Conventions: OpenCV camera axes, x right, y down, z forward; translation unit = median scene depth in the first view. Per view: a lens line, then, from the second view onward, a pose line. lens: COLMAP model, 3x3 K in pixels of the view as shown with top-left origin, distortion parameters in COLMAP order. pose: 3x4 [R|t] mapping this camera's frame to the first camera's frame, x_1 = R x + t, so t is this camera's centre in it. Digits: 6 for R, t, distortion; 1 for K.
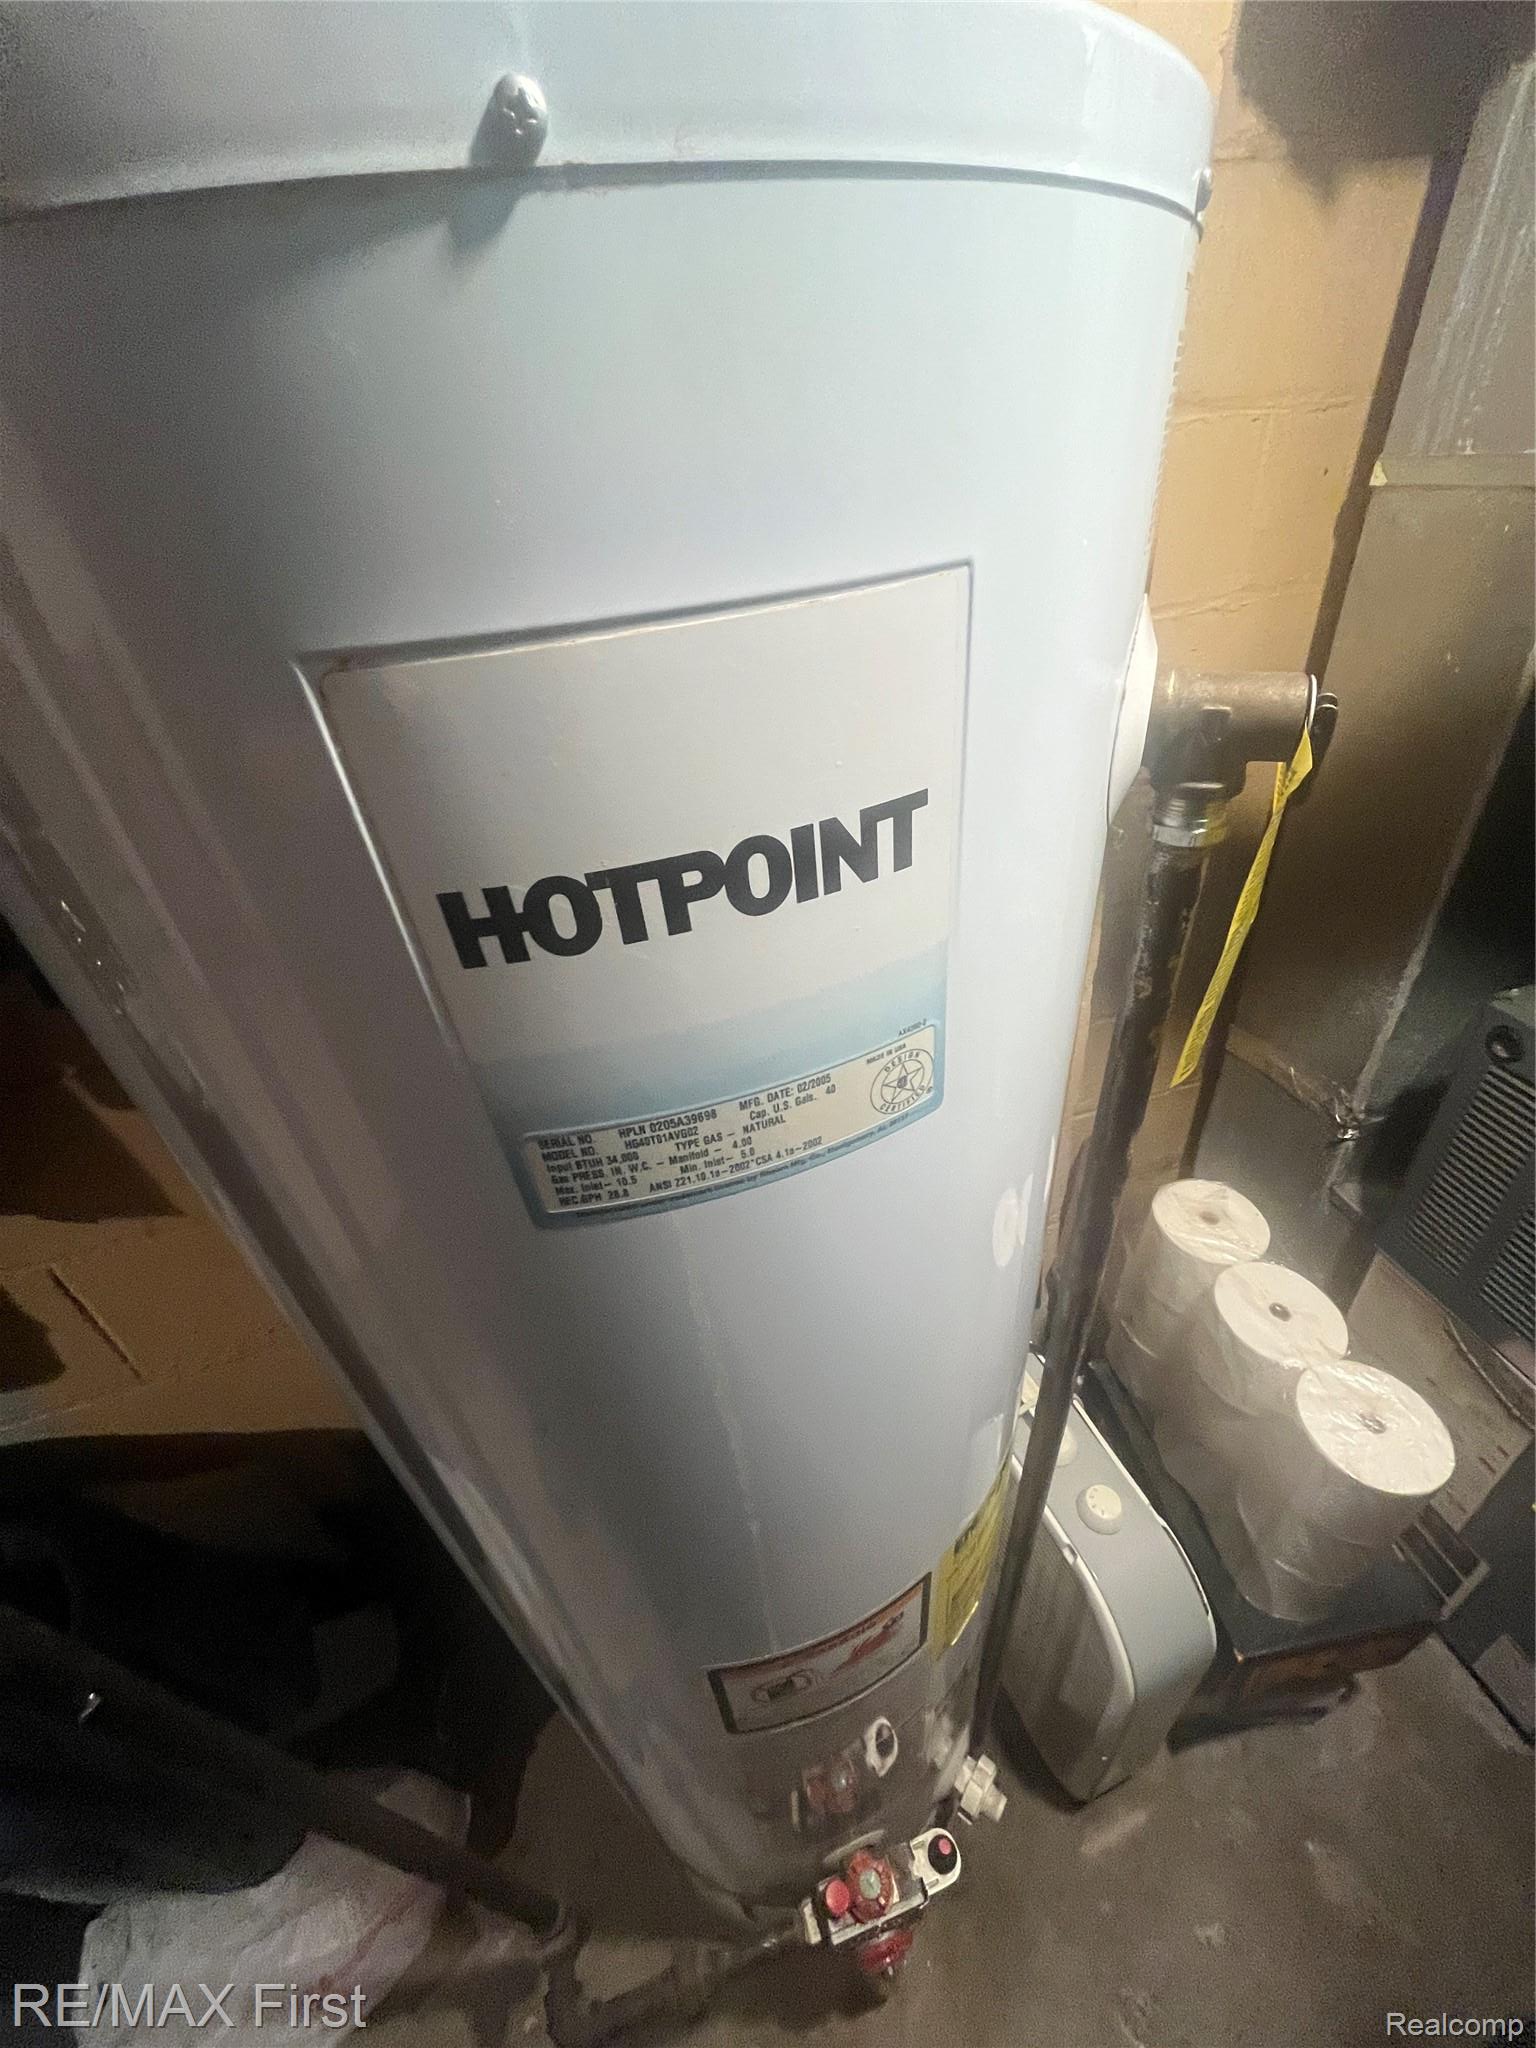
lens RADIAL K [[827.1, 0, 770.3], [0, 827.1, 1027.8], [0, 0, 1]] dist [-0.003878, 0.000133]
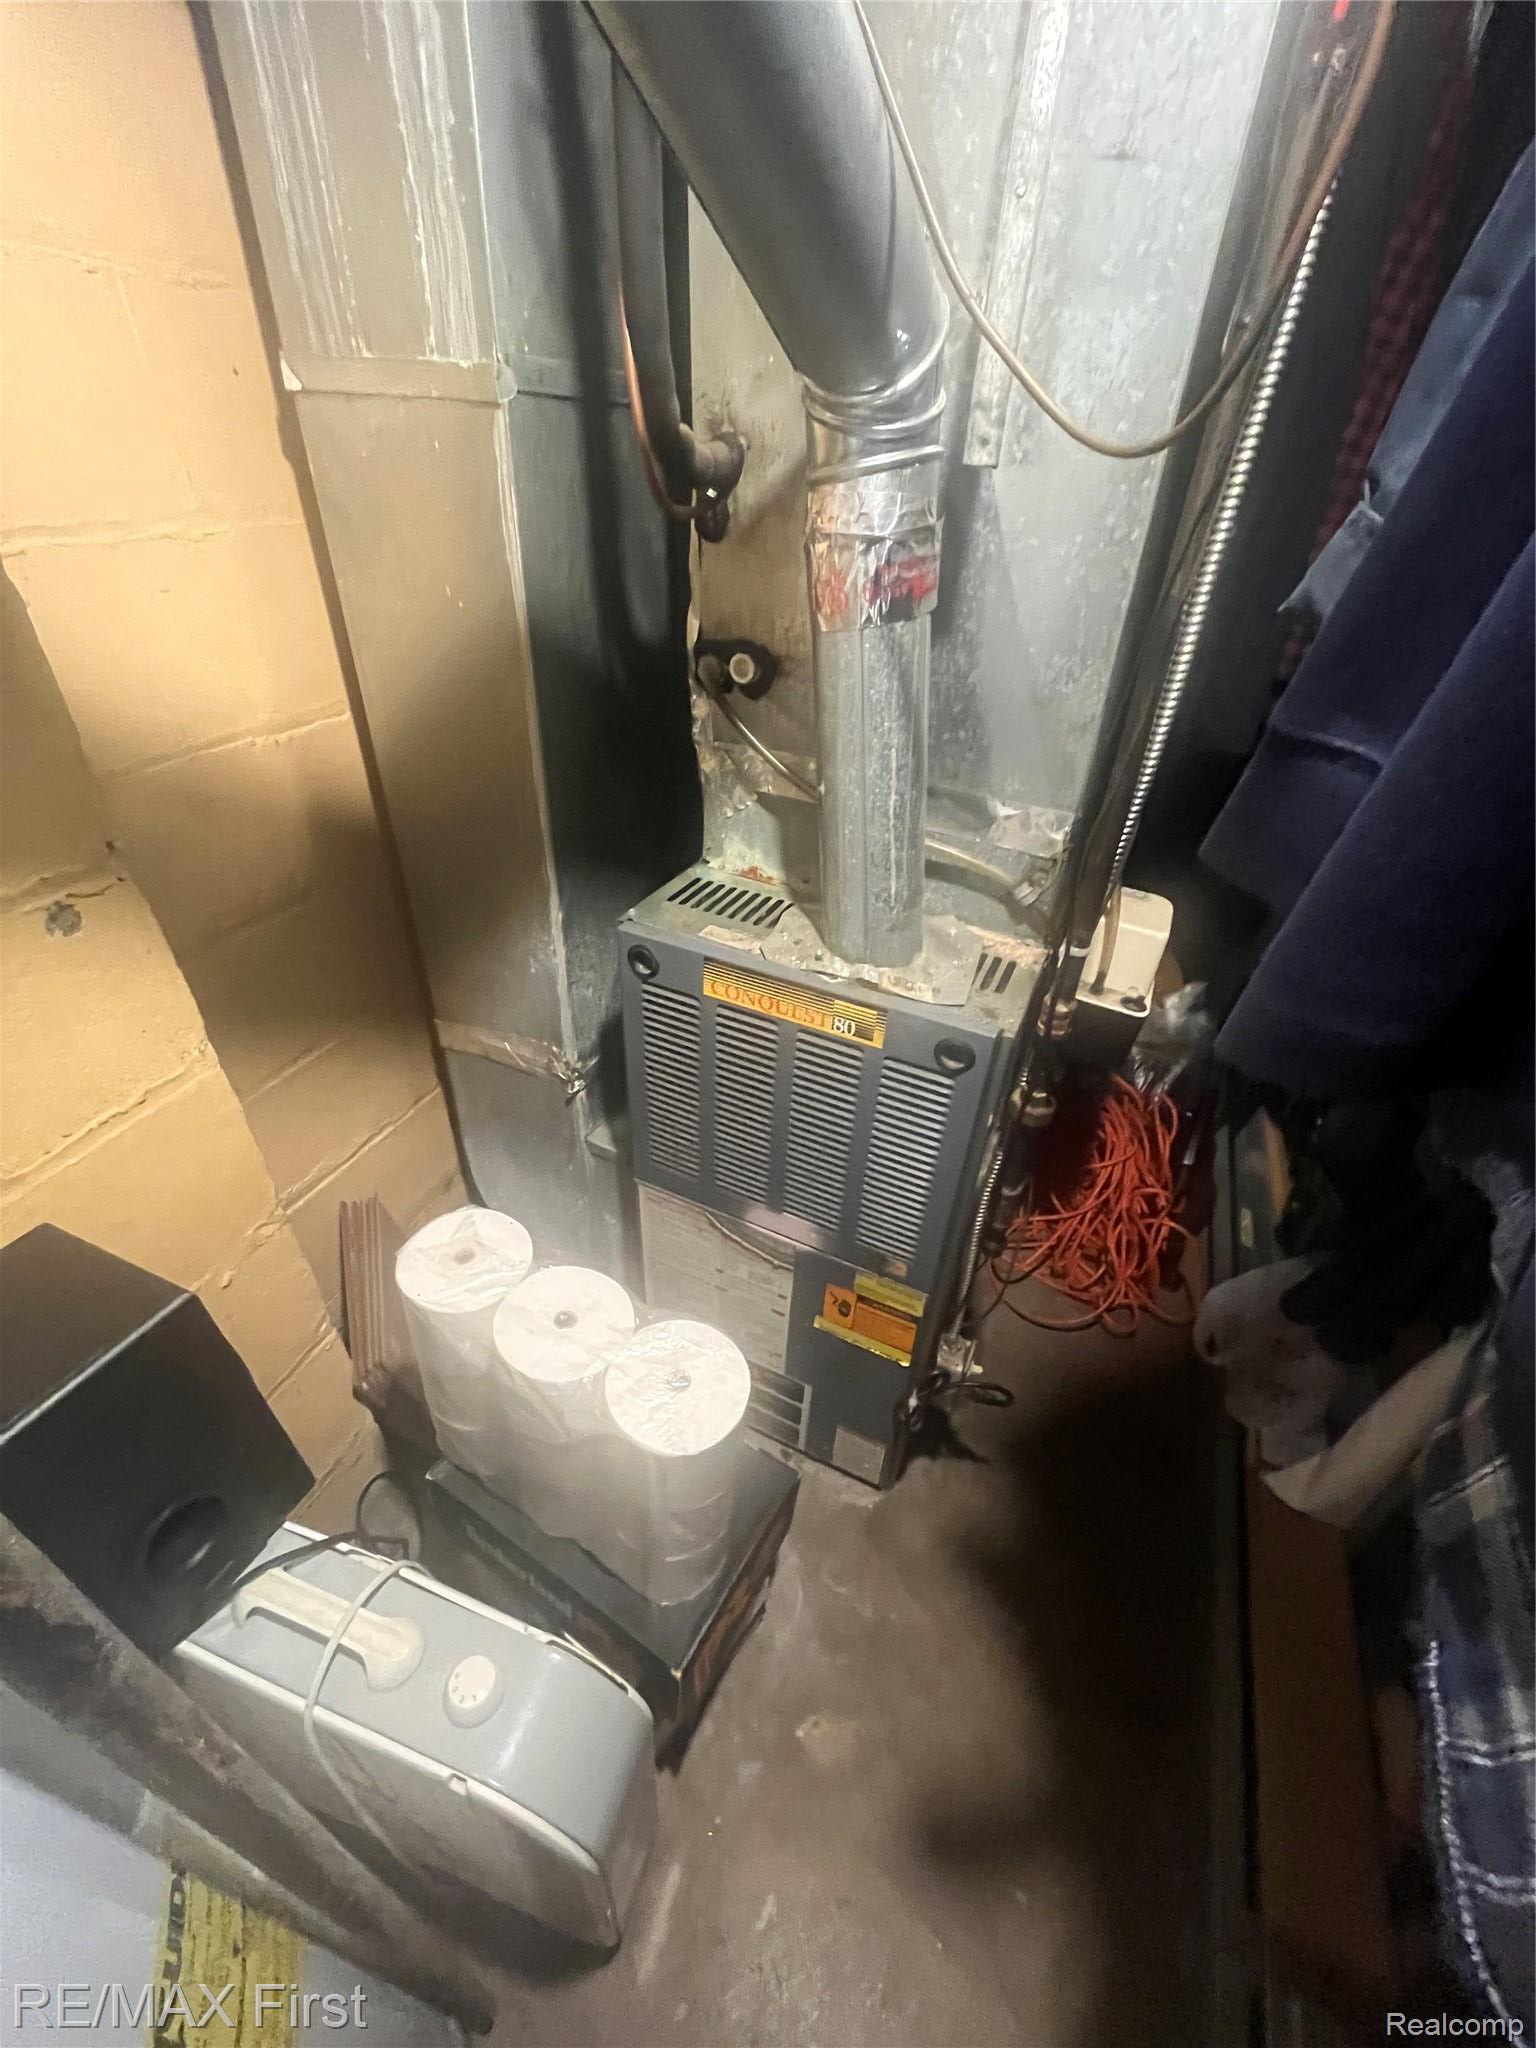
lens RADIAL K [[827.1, 0, 771.3], [0, 827.1, 1026.8], [0, 0, 1]] dist [-0.003878, 0.000133]
pose [[0.629091, -0.346033, 0.696065, 0.204504], [0.350240, 0.925588, 0.143595, 0.002336], [-0.693957, 0.153455, 0.703473, 0.143607]]
